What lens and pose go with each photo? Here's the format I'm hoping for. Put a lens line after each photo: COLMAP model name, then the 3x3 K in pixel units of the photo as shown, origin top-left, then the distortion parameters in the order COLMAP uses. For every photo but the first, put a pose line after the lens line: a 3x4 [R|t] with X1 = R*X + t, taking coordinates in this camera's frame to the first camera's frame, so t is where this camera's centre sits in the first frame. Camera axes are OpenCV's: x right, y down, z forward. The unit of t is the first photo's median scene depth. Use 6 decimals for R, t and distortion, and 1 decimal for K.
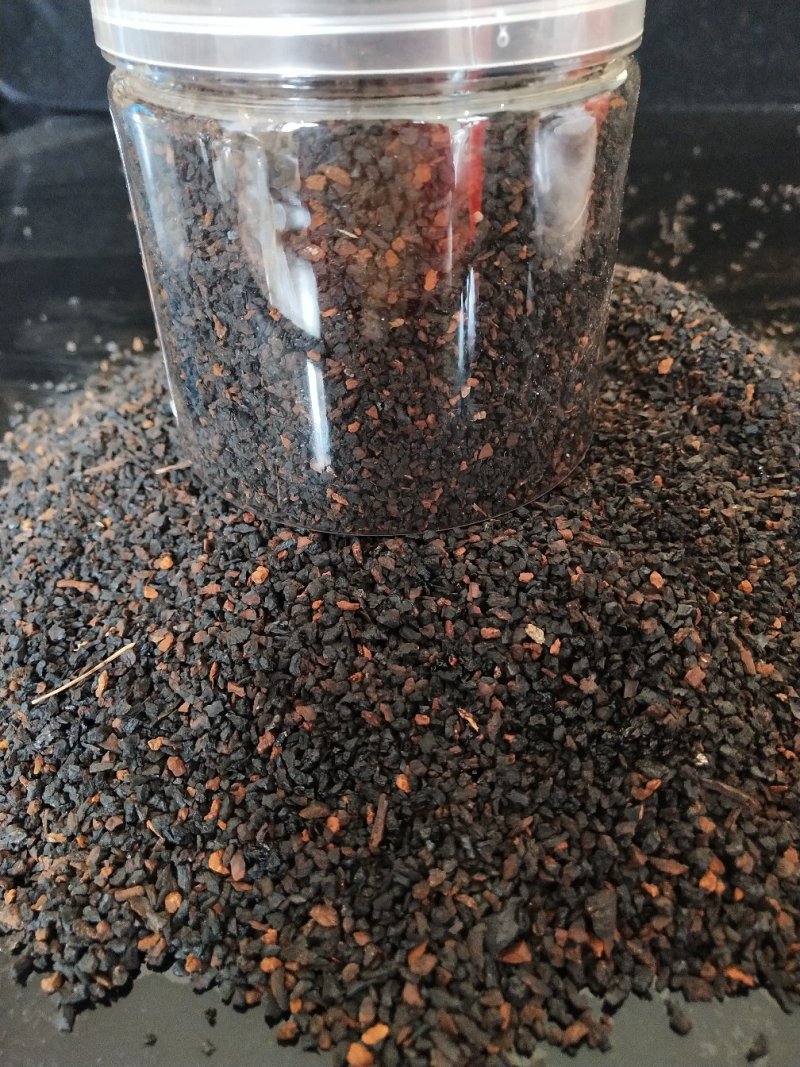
lens RADIAL K [[868.5, 0, 404.5], [0, 868.5, 540.2], [0, 0, 1]] dist [-0.043913, 0.037014]
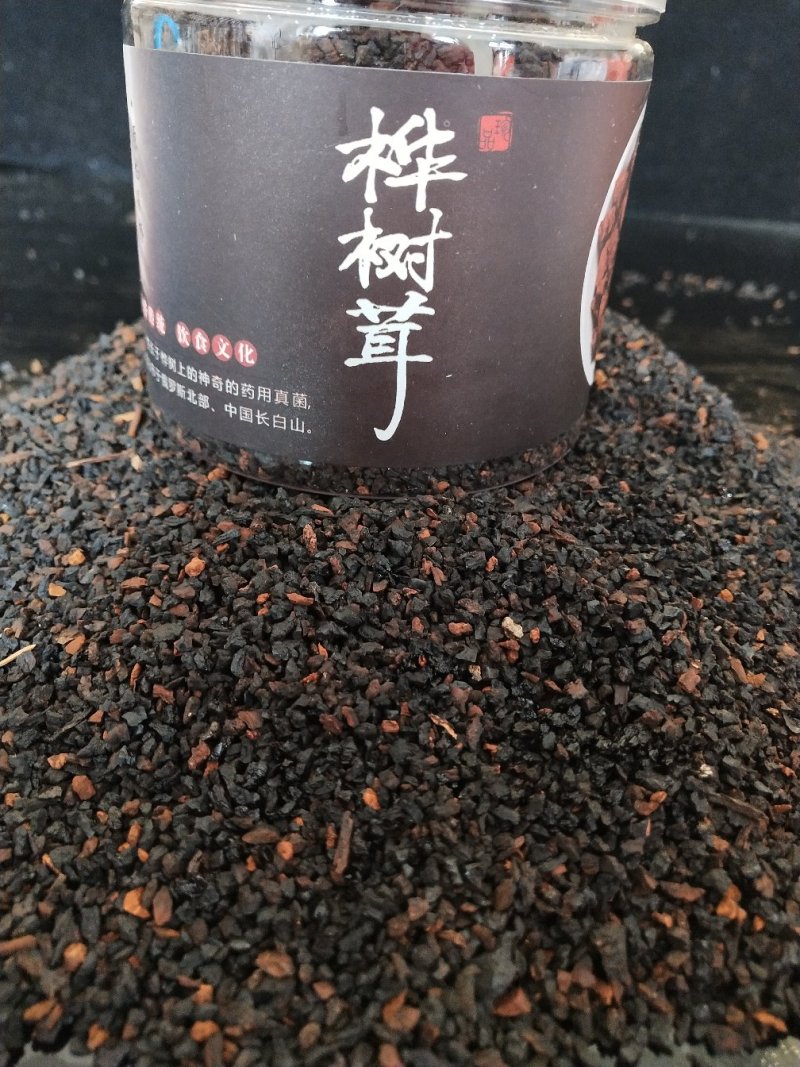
lens RADIAL K [[868.5, 0, 406.6], [0, 868.5, 532.7], [0, 0, 1]] dist [-0.043913, 0.037014]
pose [[0.989710, 0.037012, 0.138217, -0.088146], [-0.019112, 0.991505, -0.128654, 0.127580], [-0.141805, 0.124689, 0.982010, 0.138910]]
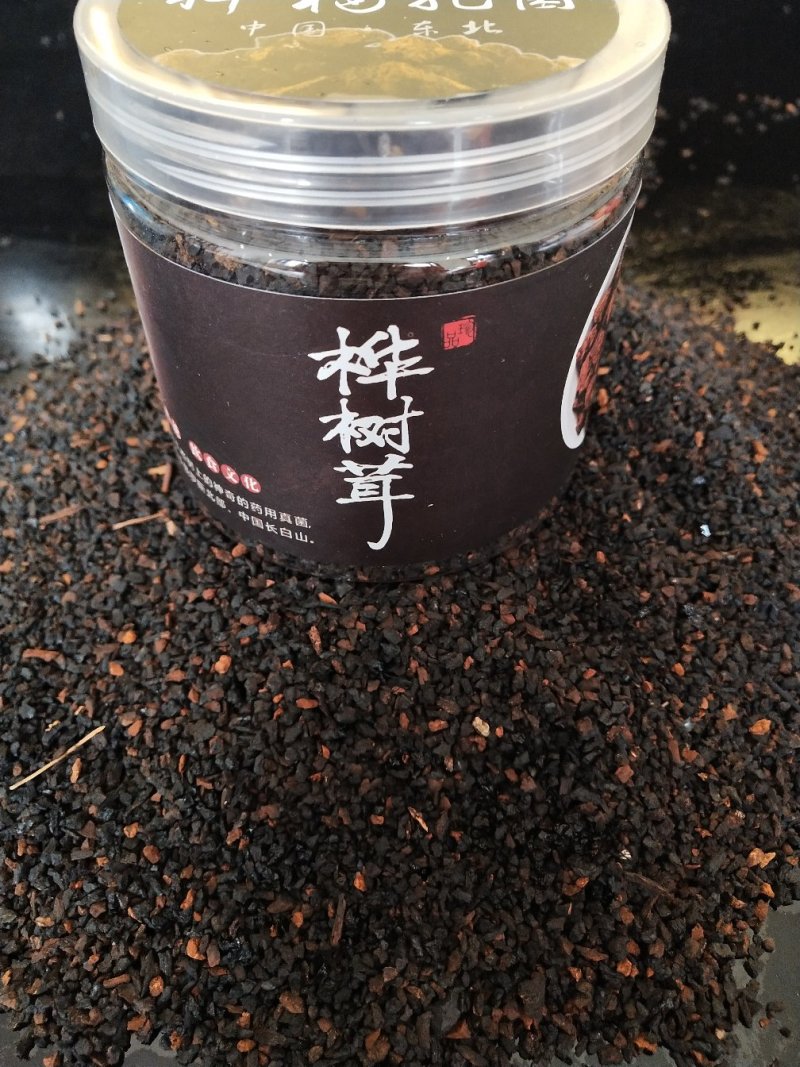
lens RADIAL K [[868.5, 0, 410.2], [0, 868.5, 533.6], [0, 0, 1]] dist [-0.043913, 0.037014]
pose [[0.998545, -0.004590, 0.053730, 0.005080], [-0.005863, 0.981221, 0.192798, -0.359049], [-0.053606, -0.192833, 0.979766, -0.005418]]
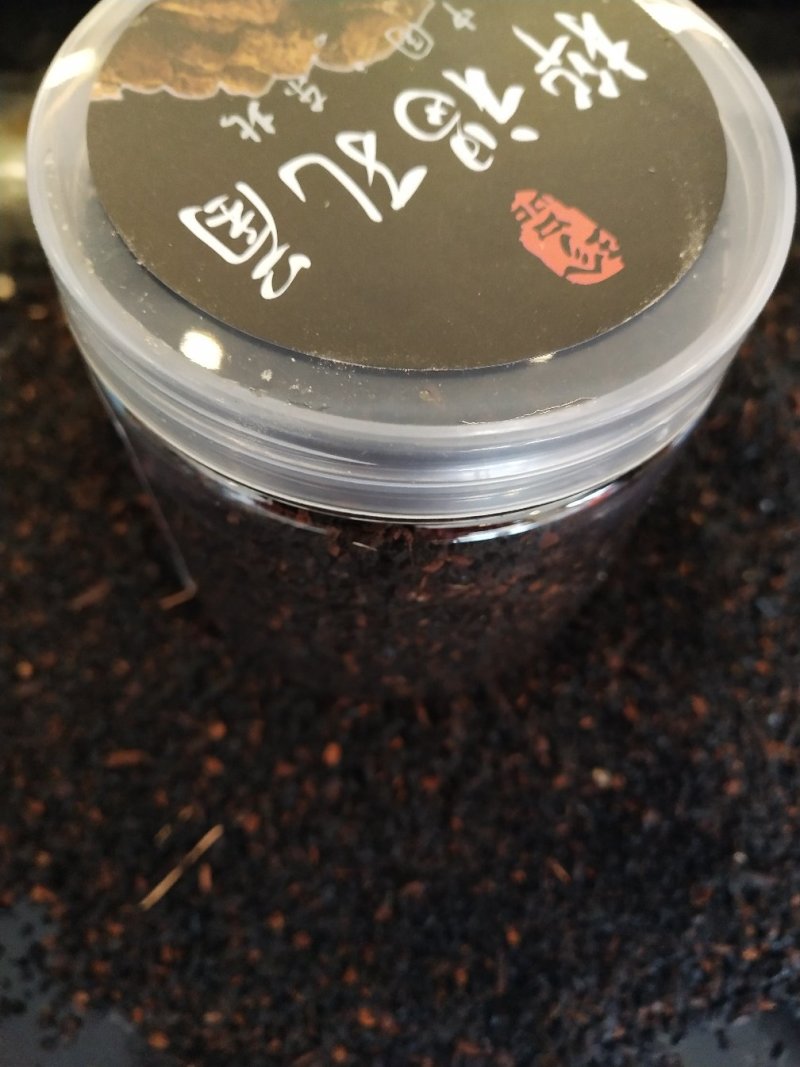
lens RADIAL K [[868.5, 0, 395.0], [0, 868.5, 532.1], [0, 0, 1]] dist [-0.043913, 0.037014]
pose [[0.970036, -0.177162, 0.166263, -0.249072], [0.078508, 0.876171, 0.475563, -0.757182], [-0.229927, -0.448261, 0.863826, 0.246823]]
